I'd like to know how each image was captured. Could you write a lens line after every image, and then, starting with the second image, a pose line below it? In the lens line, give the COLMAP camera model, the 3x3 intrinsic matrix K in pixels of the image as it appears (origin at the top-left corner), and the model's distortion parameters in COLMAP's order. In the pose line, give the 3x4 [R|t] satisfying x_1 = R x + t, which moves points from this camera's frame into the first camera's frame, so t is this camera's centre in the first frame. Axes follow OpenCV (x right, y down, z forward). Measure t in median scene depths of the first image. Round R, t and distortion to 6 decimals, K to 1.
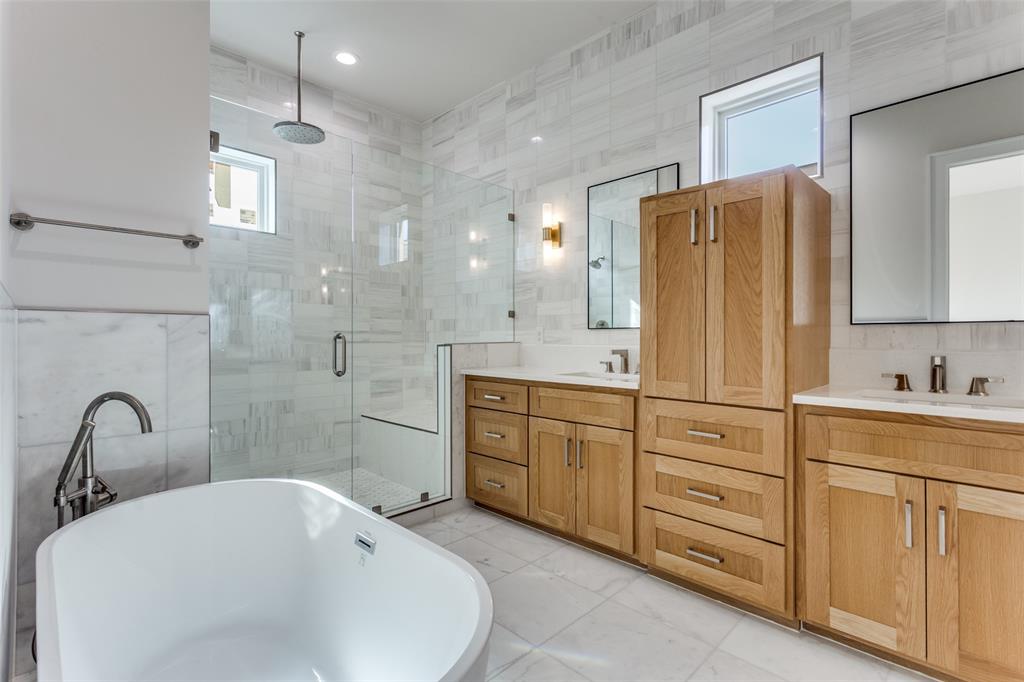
lens RADIAL K [[482.8, 0, 511.6], [0, 482.8, 337.9], [0, 0, 1]] dist [0.001977, 0.000779]
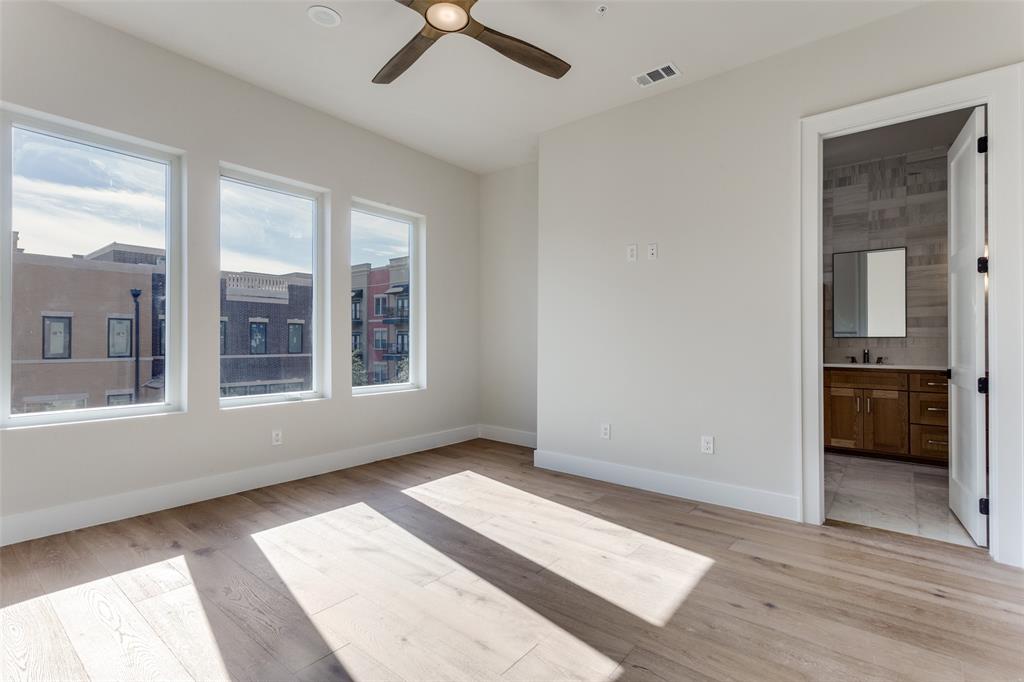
lens RADIAL K [[482.8, 0, 509.4], [0, 482.8, 343.3], [0, 0, 1]] dist [0.001977, 0.000779]
pose [[0.994065, 0.009507, 0.108375, -0.888653], [-0.008118, 0.999879, -0.013258, 0.034265], [-0.108488, 0.012300, 0.994022, -0.938129]]
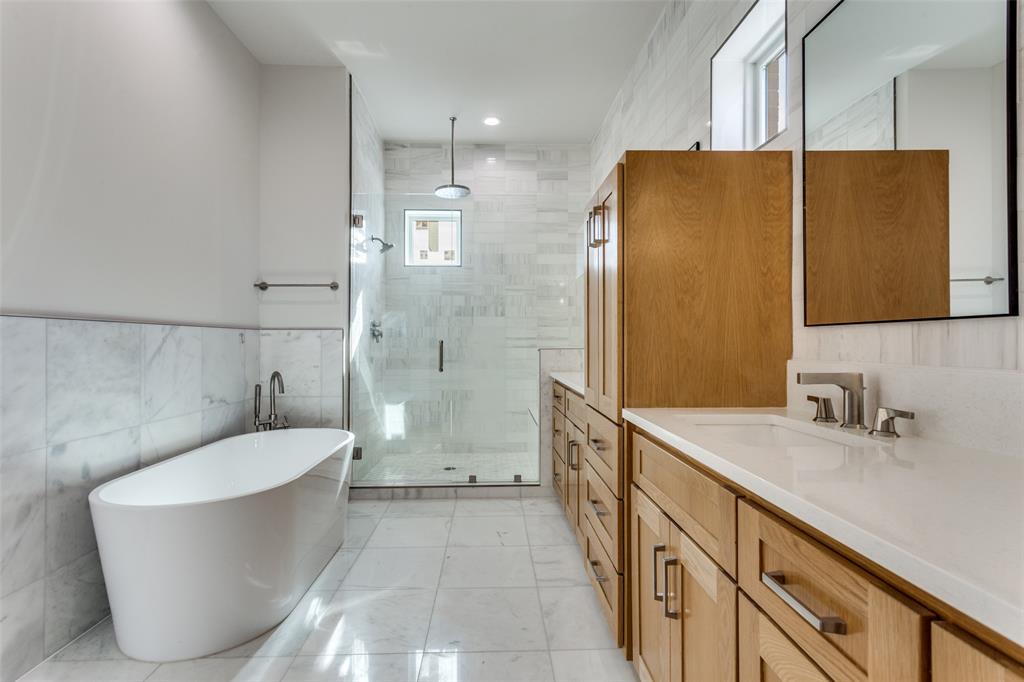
lens RADIAL K [[482.8, 0, 489.7], [0, 482.8, 340.8], [0, 0, 1]] dist [0.001977, 0.000779]
pose [[0.718441, -0.002300, -0.695584, 0.608475], [-0.000472, 0.999993, -0.003795, -0.002026], [0.695588, 0.003055, 0.718434, 0.108700]]
